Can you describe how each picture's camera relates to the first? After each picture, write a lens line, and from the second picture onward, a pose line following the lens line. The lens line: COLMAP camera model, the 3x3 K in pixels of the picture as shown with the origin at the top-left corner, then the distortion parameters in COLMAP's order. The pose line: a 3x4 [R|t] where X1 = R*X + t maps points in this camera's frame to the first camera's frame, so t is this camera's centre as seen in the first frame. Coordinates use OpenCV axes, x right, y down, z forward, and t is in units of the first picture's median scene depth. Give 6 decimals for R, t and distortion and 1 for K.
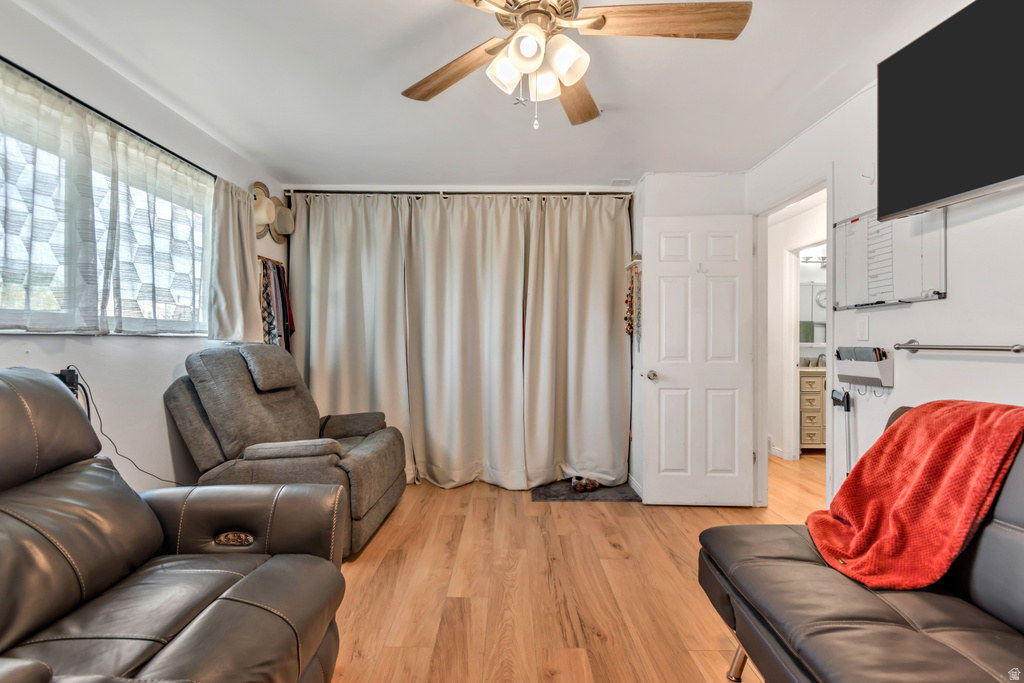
lens RADIAL K [[457.5, 0, 513.8], [0, 457.5, 340.3], [0, 0, 1]] dist [0.000947, -0.000736]
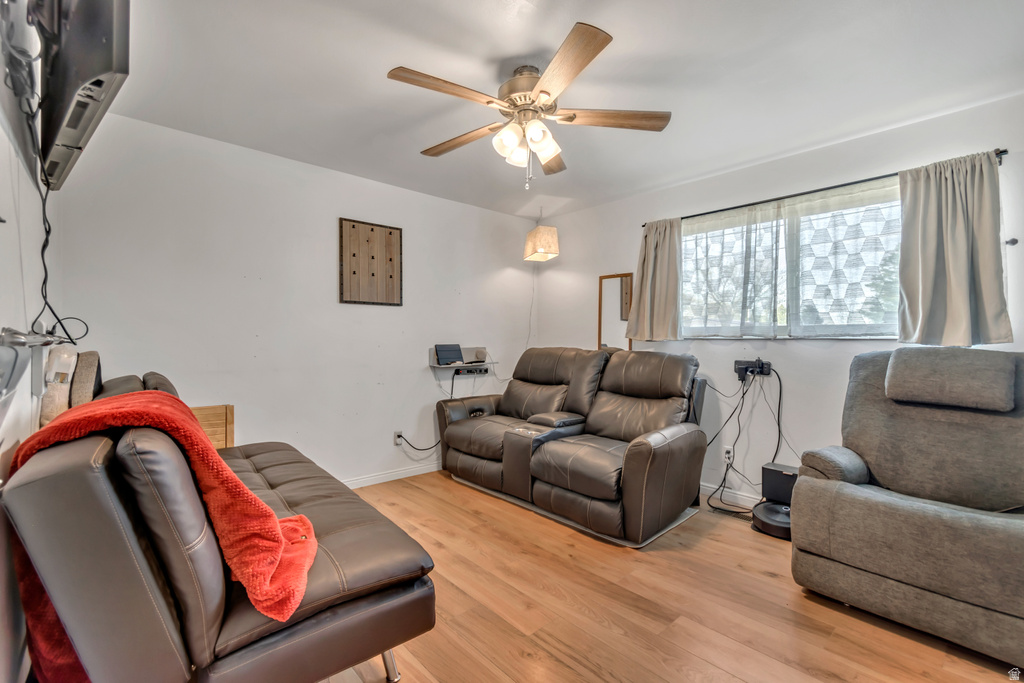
lens RADIAL K [[457.5, 0, 513.6], [0, 457.5, 344.7], [0, 0, 1]] dist [0.000947, -0.000736]
pose [[-0.756675, -0.005251, -0.653770, 0.801546], [-0.007494, 0.999972, 0.000642, 0.012310], [0.653748, 0.005385, -0.756693, 1.637297]]
